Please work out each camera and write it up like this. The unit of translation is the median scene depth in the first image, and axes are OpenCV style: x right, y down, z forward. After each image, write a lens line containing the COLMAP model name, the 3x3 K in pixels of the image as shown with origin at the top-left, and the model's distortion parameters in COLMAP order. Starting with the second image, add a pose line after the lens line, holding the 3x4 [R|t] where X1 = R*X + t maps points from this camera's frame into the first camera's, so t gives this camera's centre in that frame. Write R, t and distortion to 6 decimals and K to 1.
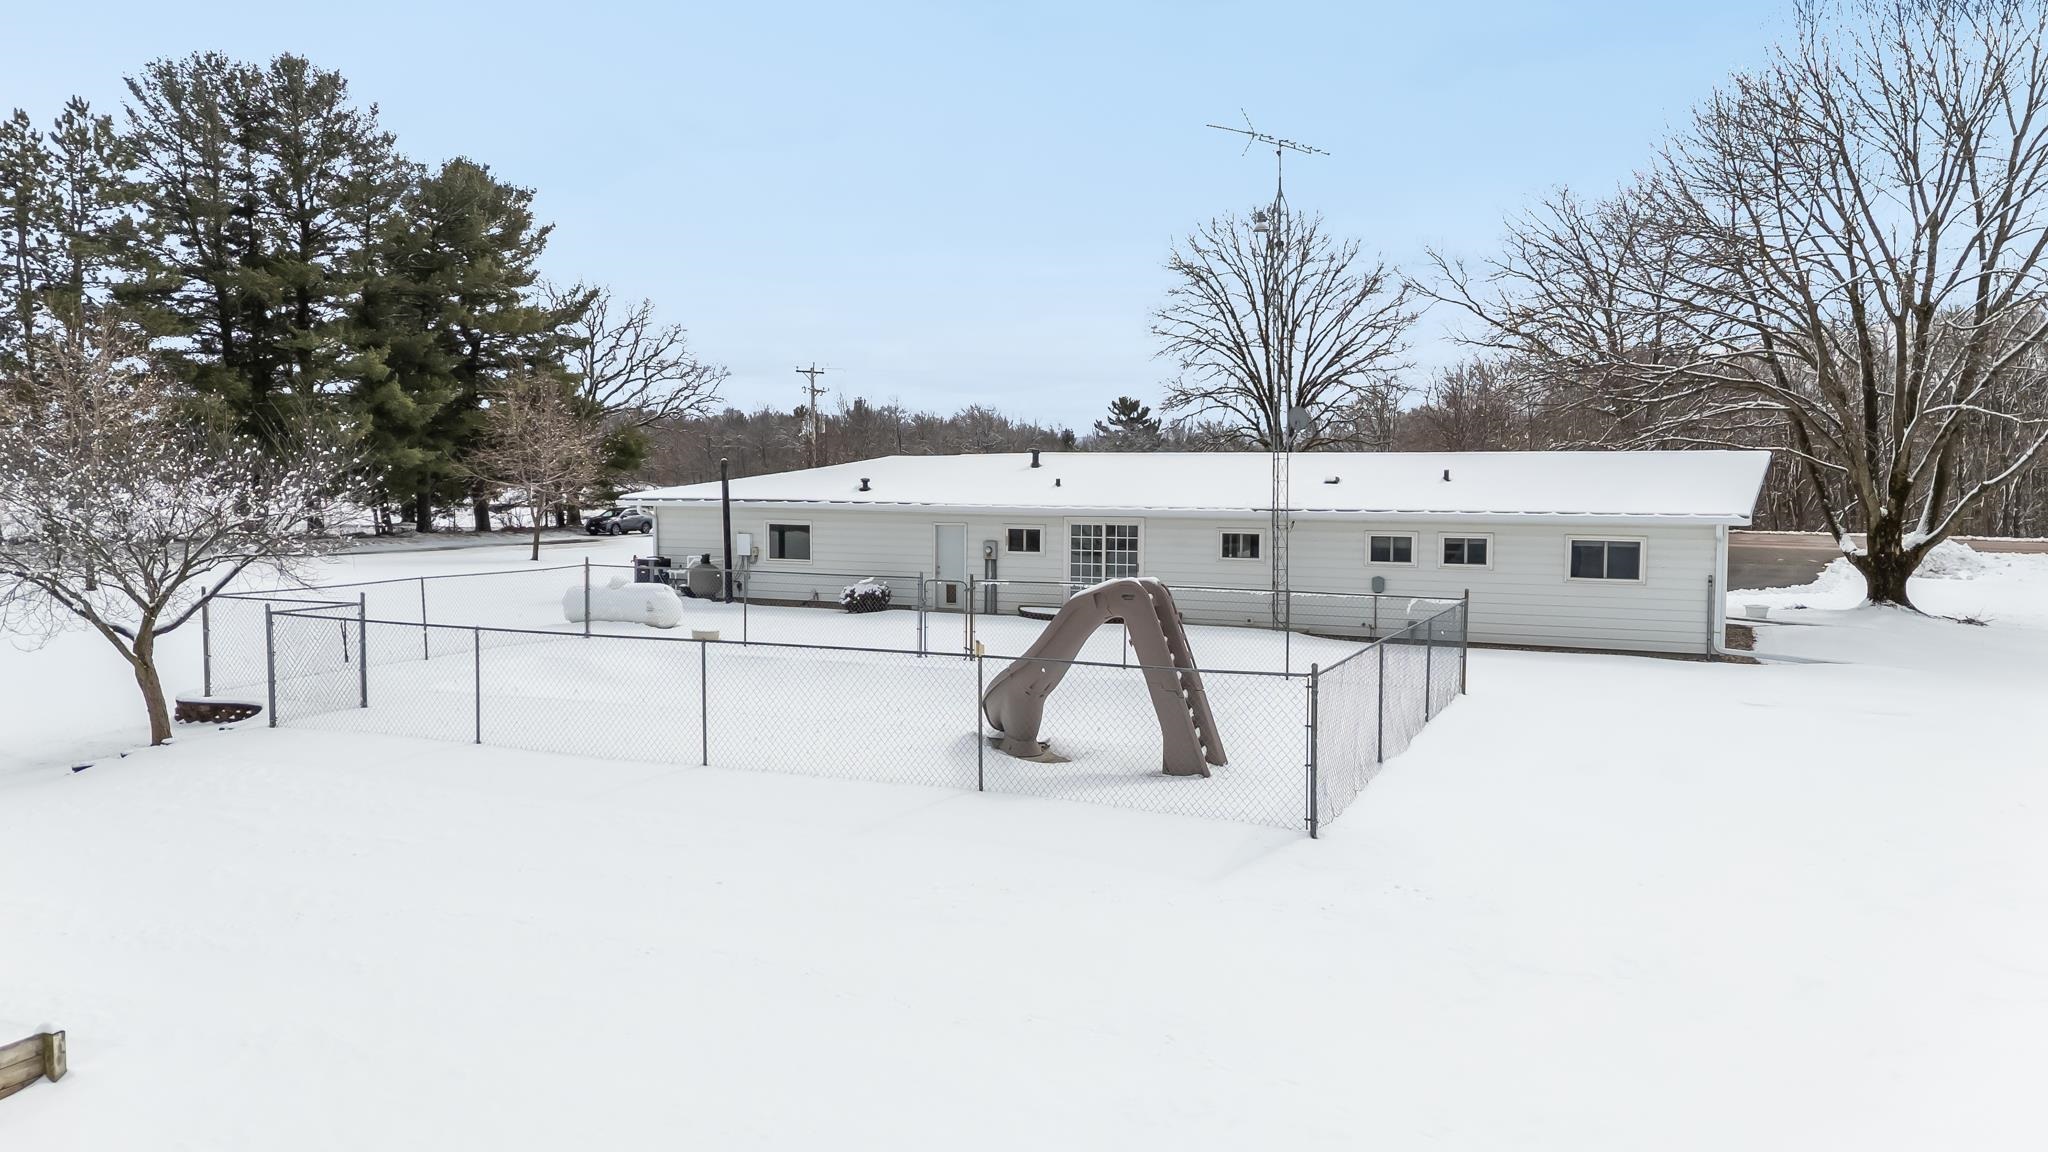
lens RADIAL K [[1493.5, 0, 1023.9], [0, 1493.5, 570.8], [0, 0, 1]] dist [0.105736, -0.127808]
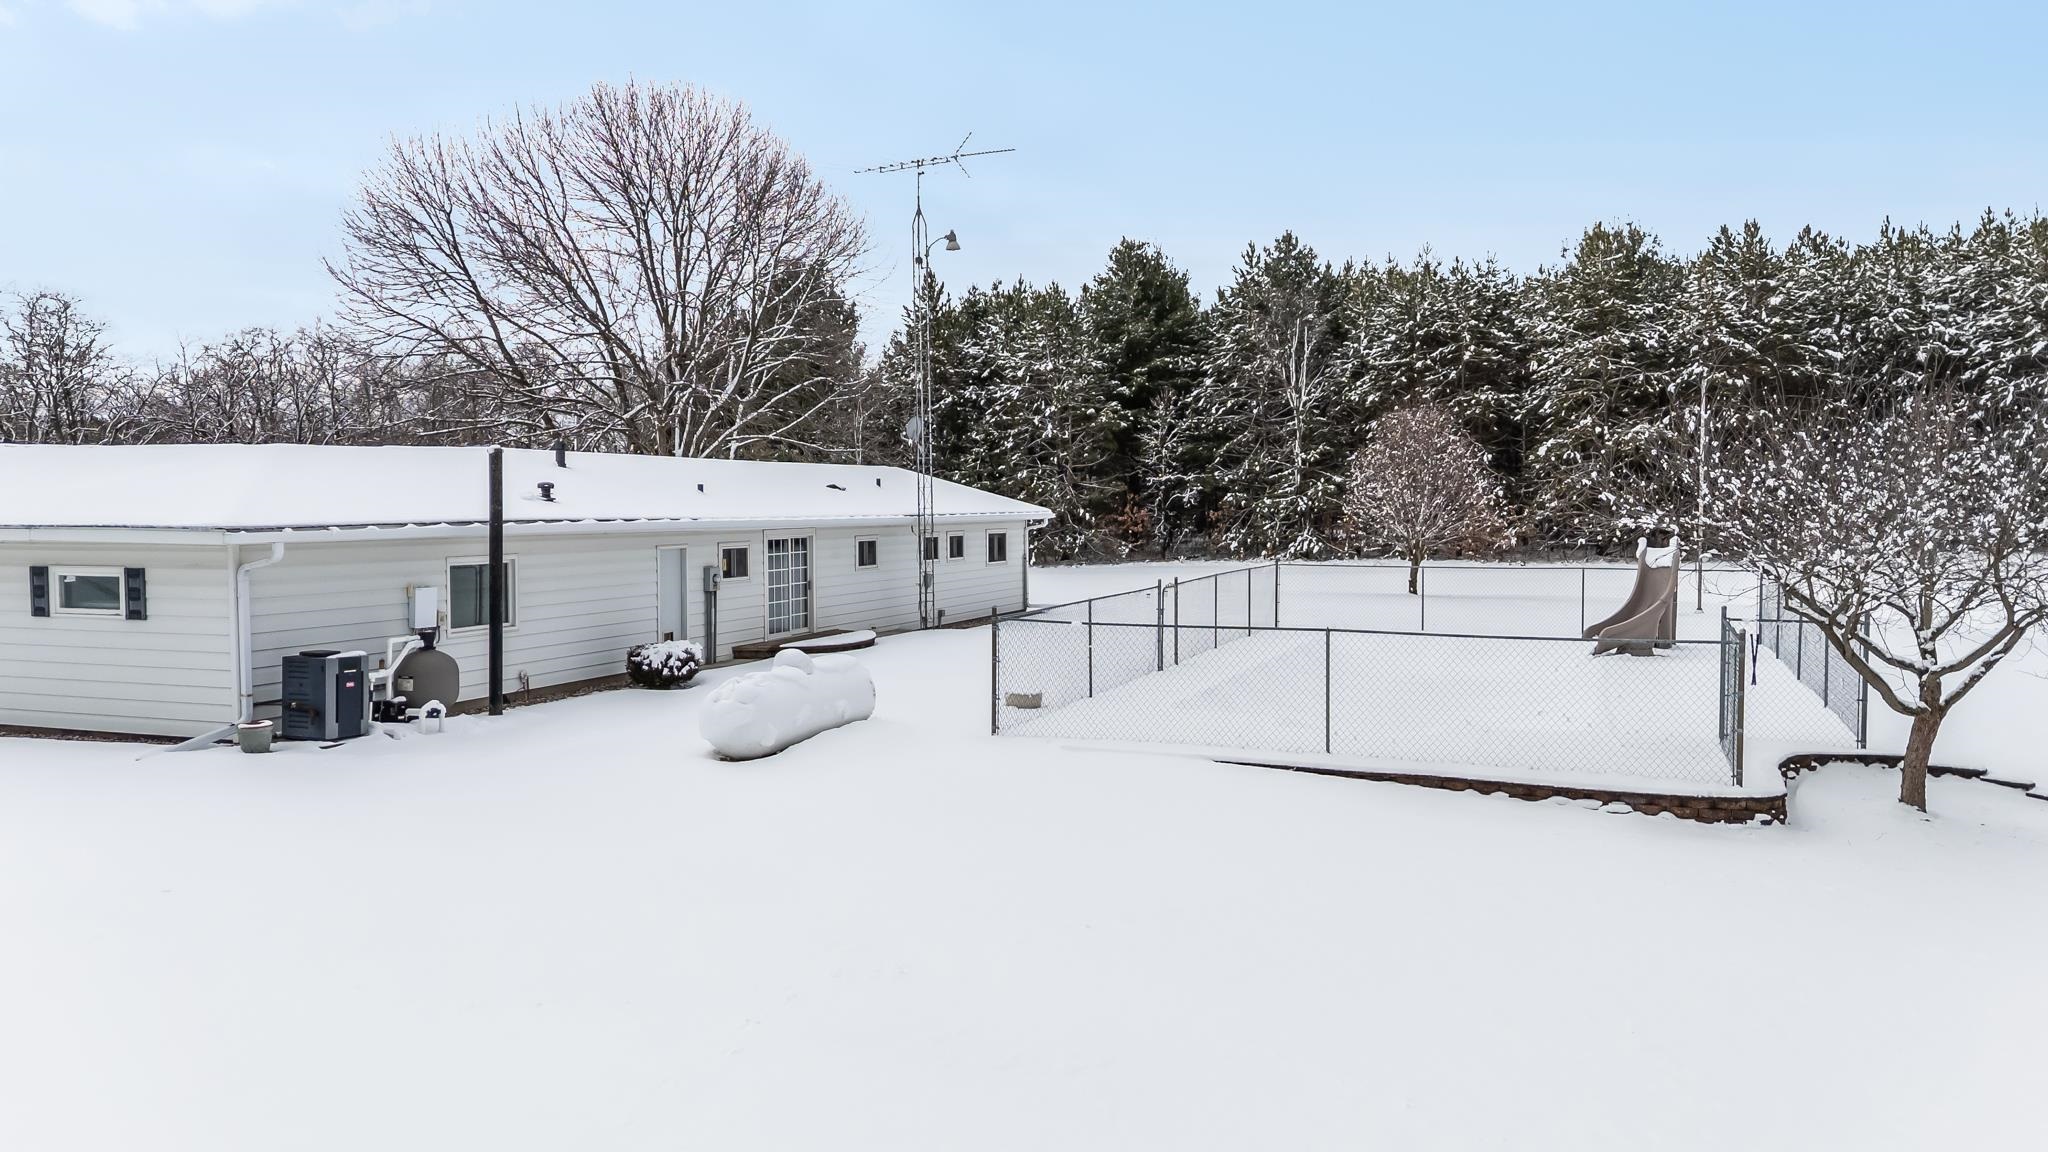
lens RADIAL K [[1493.5, 0, 1023.9], [0, 1493.5, 570.8], [0, 0, 1]] dist [0.105736, -0.127808]
pose [[-0.099069, -0.048592, 0.993893, -0.797303], [0.070057, 0.995988, 0.055678, -0.049693], [-0.992611, 0.075145, -0.095268, 0.942434]]
